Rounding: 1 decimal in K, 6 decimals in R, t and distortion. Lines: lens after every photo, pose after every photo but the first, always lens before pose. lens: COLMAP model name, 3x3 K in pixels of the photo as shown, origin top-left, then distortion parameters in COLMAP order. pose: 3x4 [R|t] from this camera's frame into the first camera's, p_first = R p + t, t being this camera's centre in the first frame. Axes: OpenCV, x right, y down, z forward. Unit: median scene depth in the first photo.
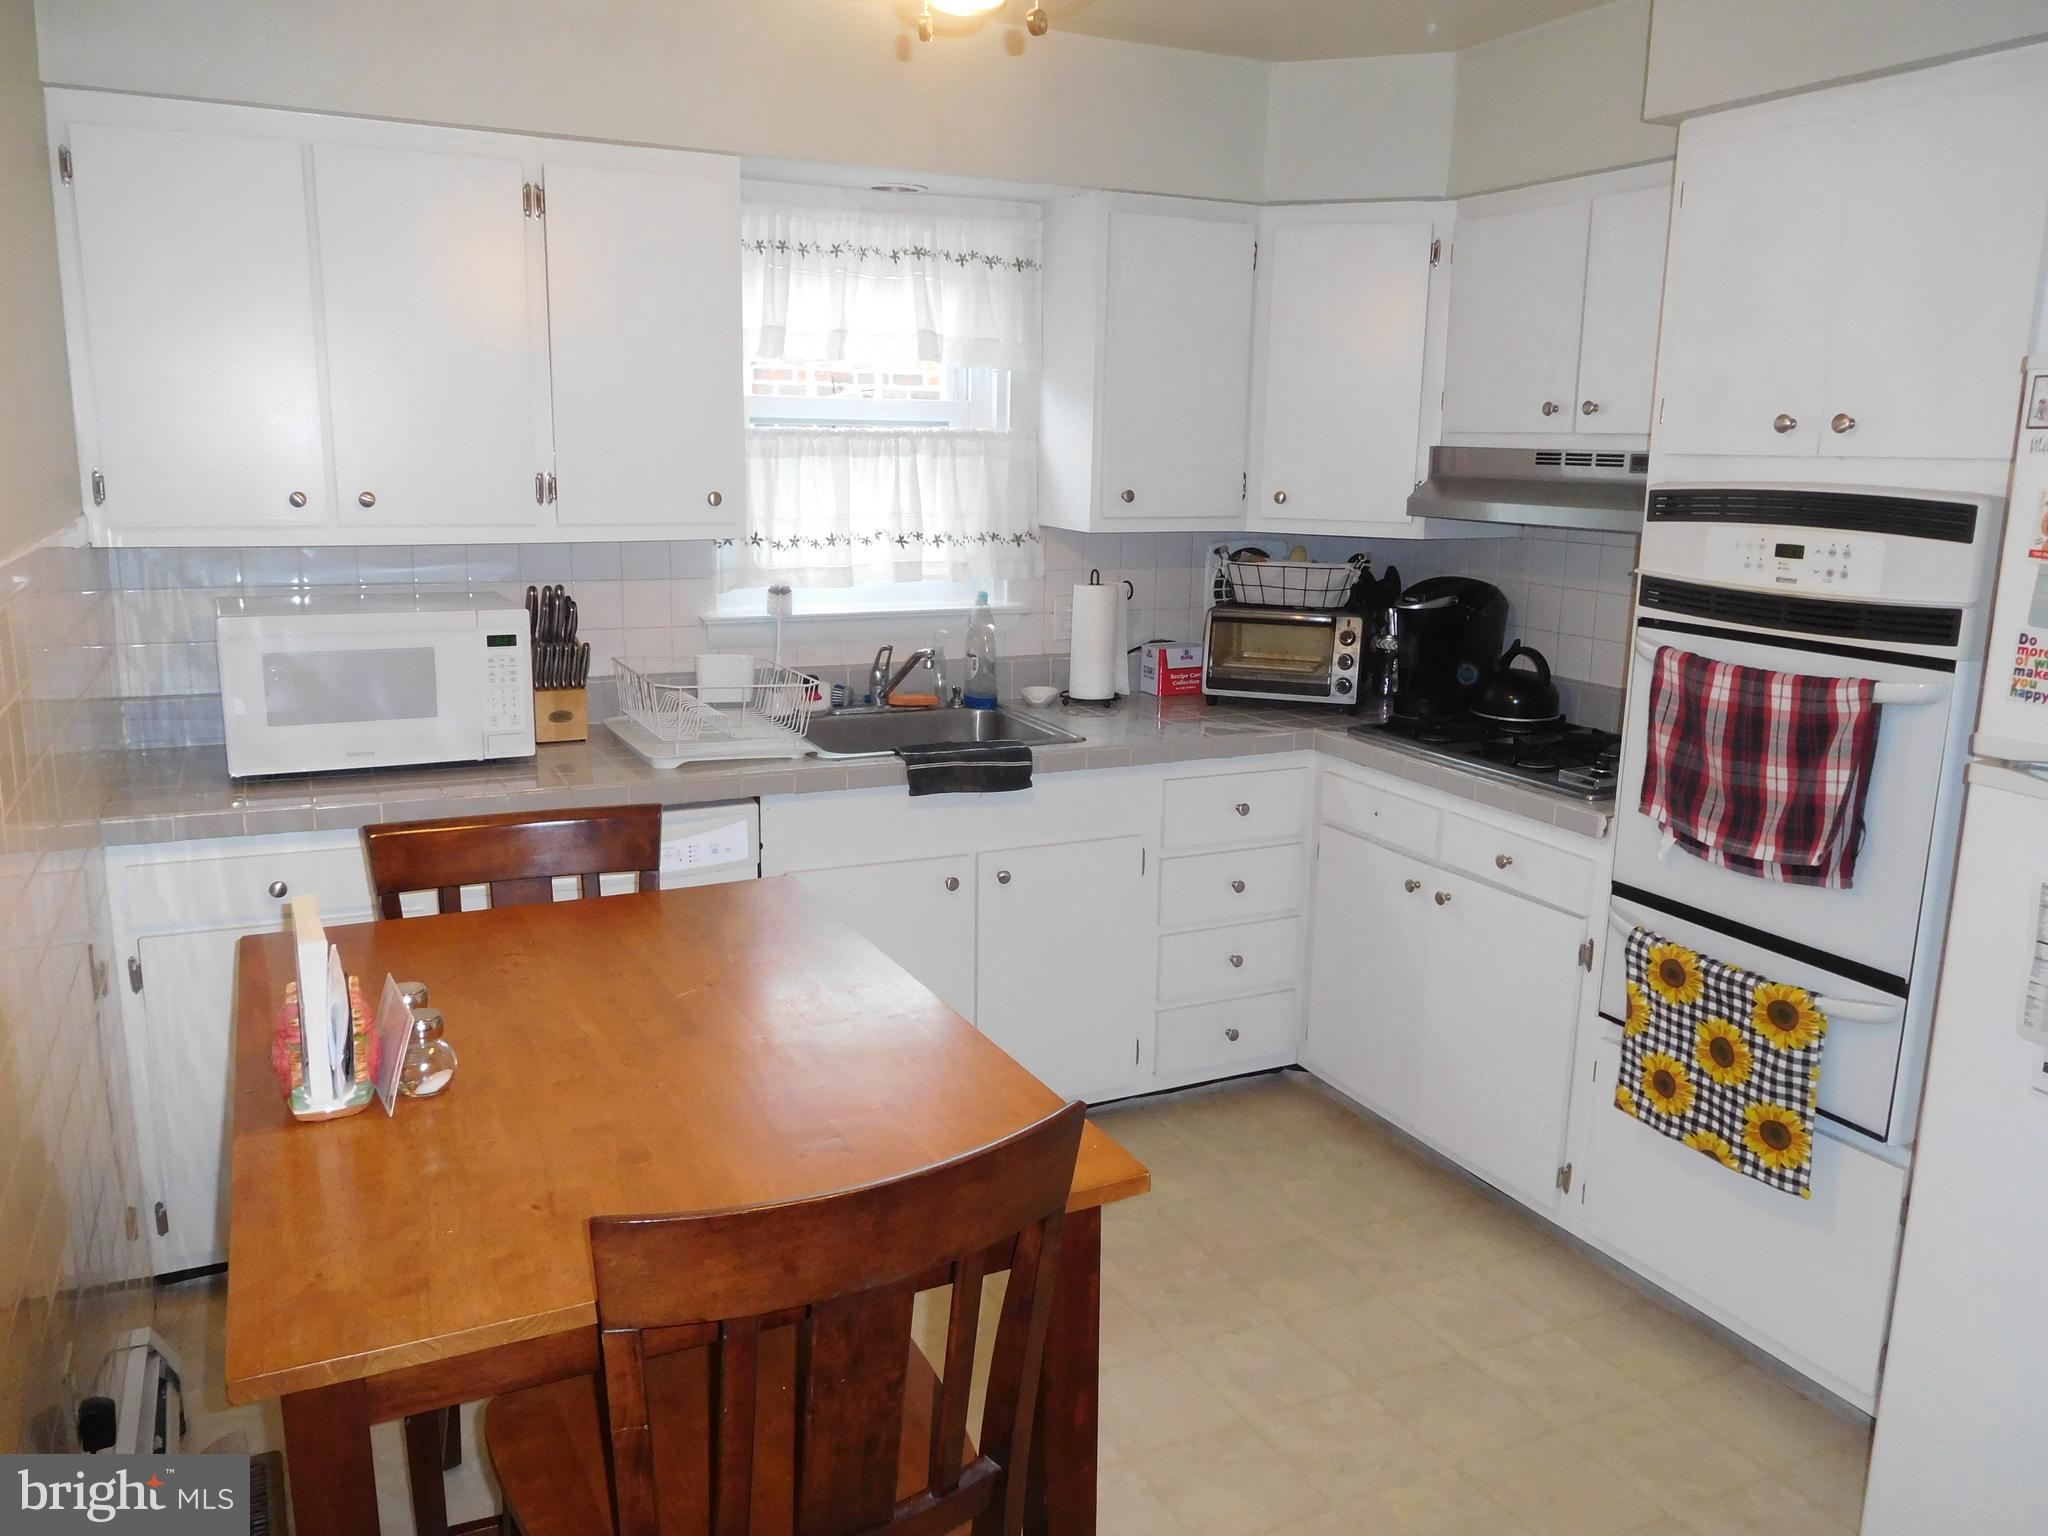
lens RADIAL K [[1521.9, 0, 1017.5], [0, 1521.9, 779.5], [0, 0, 1]] dist [-0.029529, 0.011393]
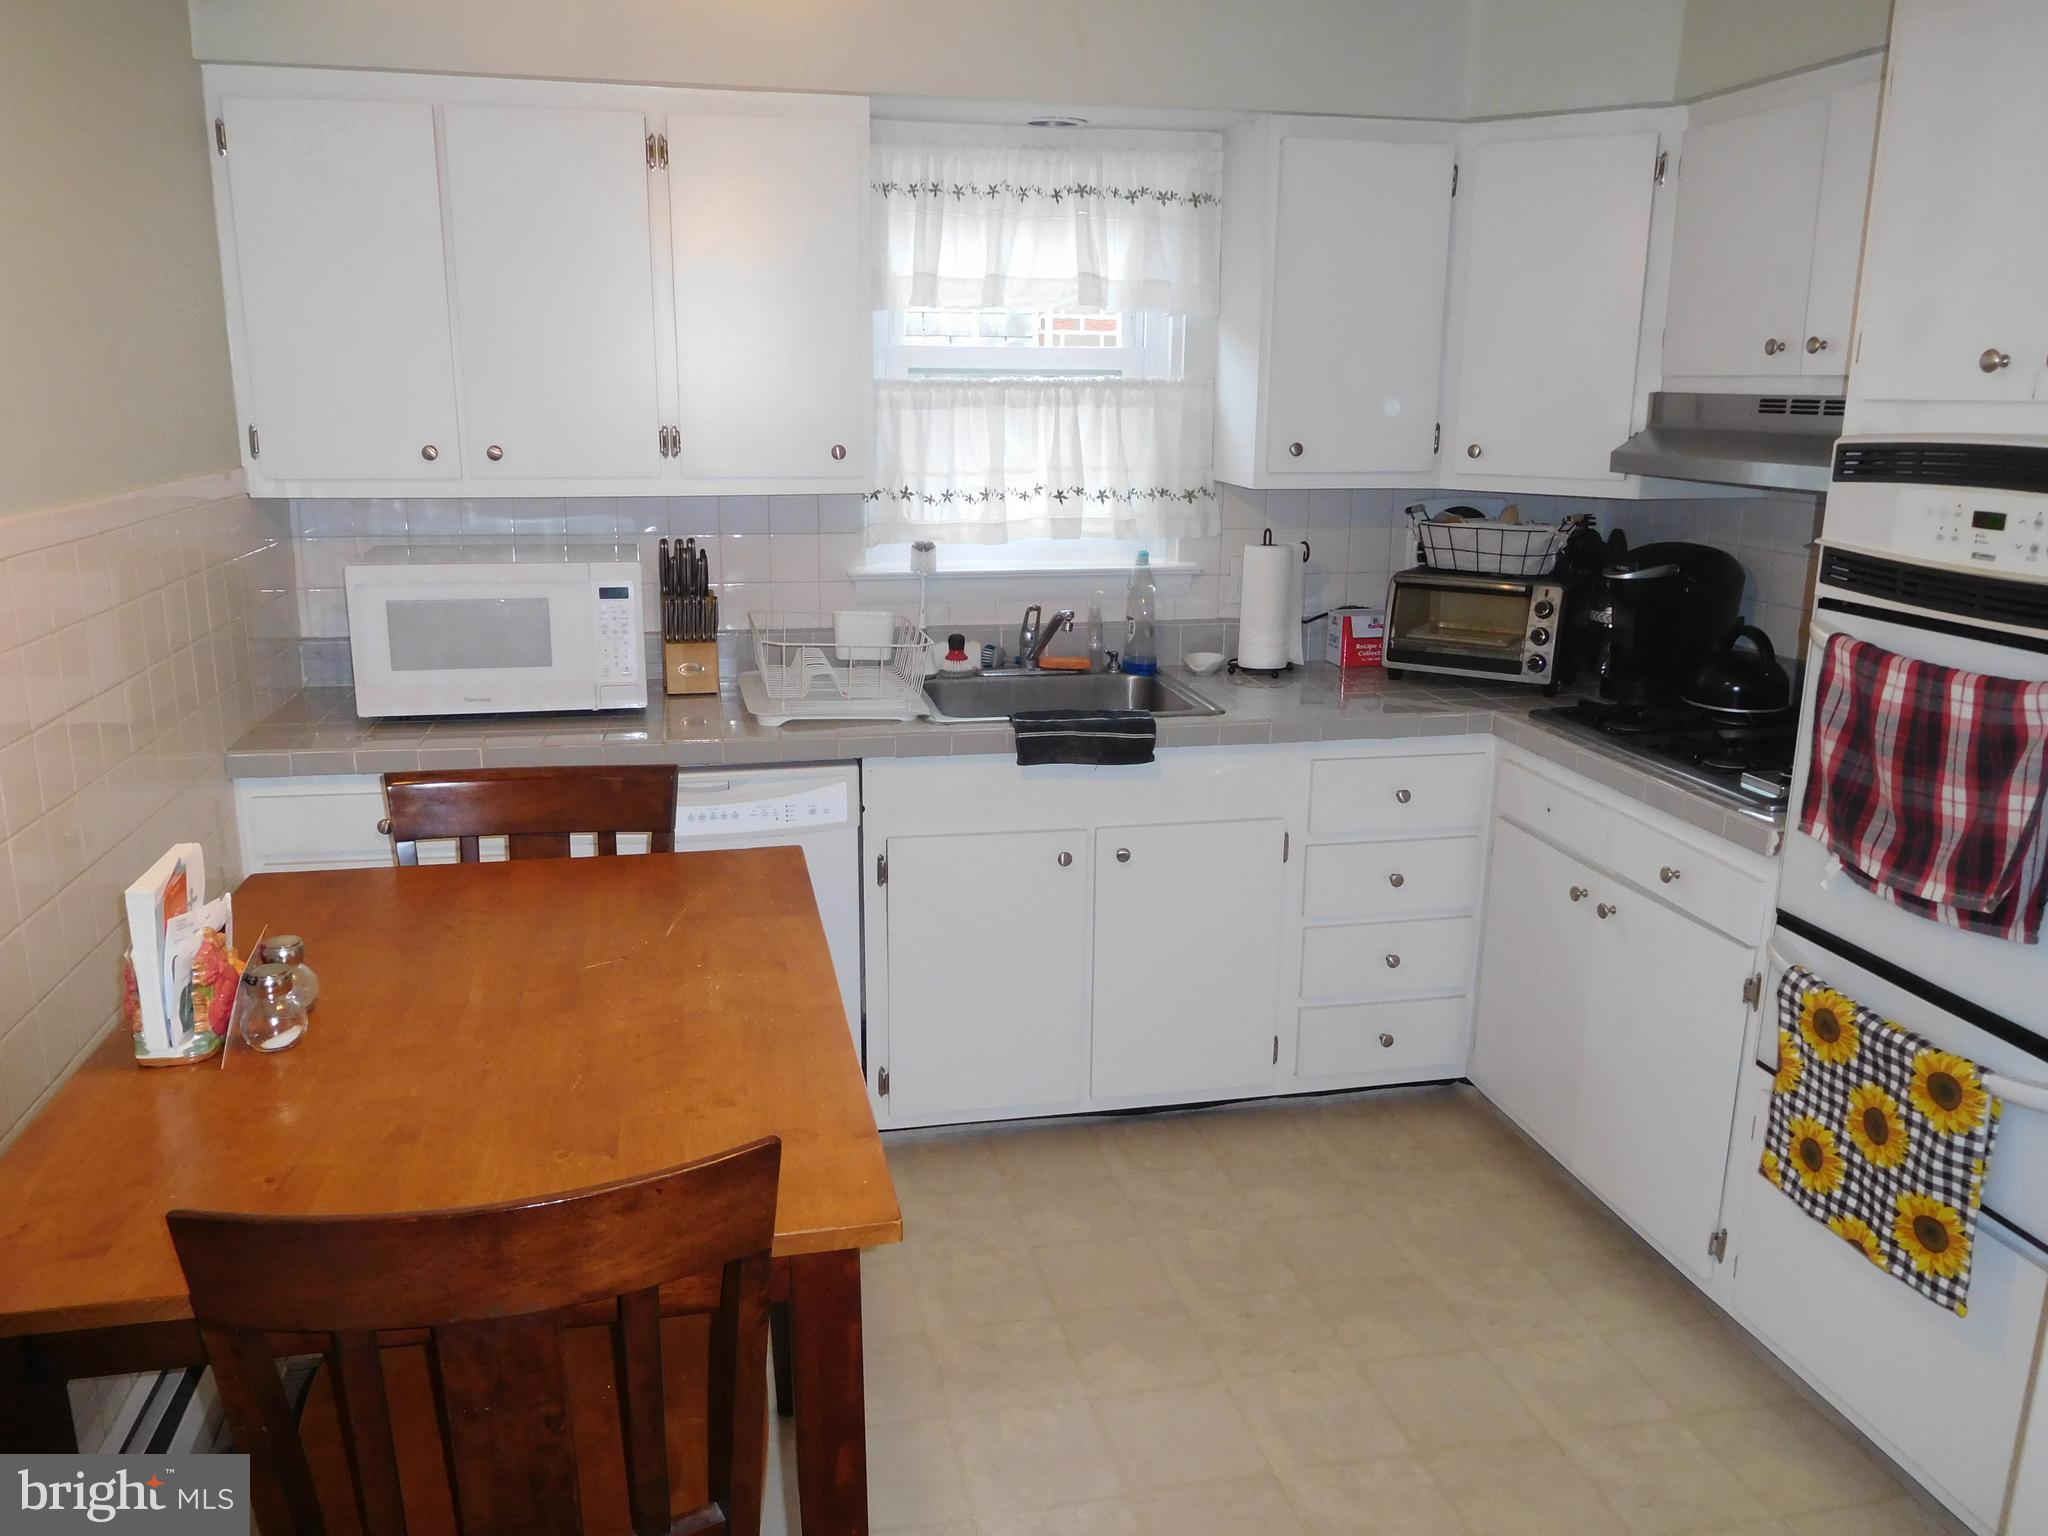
lens RADIAL K [[1521.9, 0, 1017.5], [0, 1521.9, 779.5], [0, 0, 1]] dist [-0.029529, 0.011393]
pose [[0.969778, 0.051627, -0.238465, 0.163309], [-0.044140, 0.998353, 0.036636, -0.015673], [0.239964, -0.025003, 0.970460, 0.074398]]
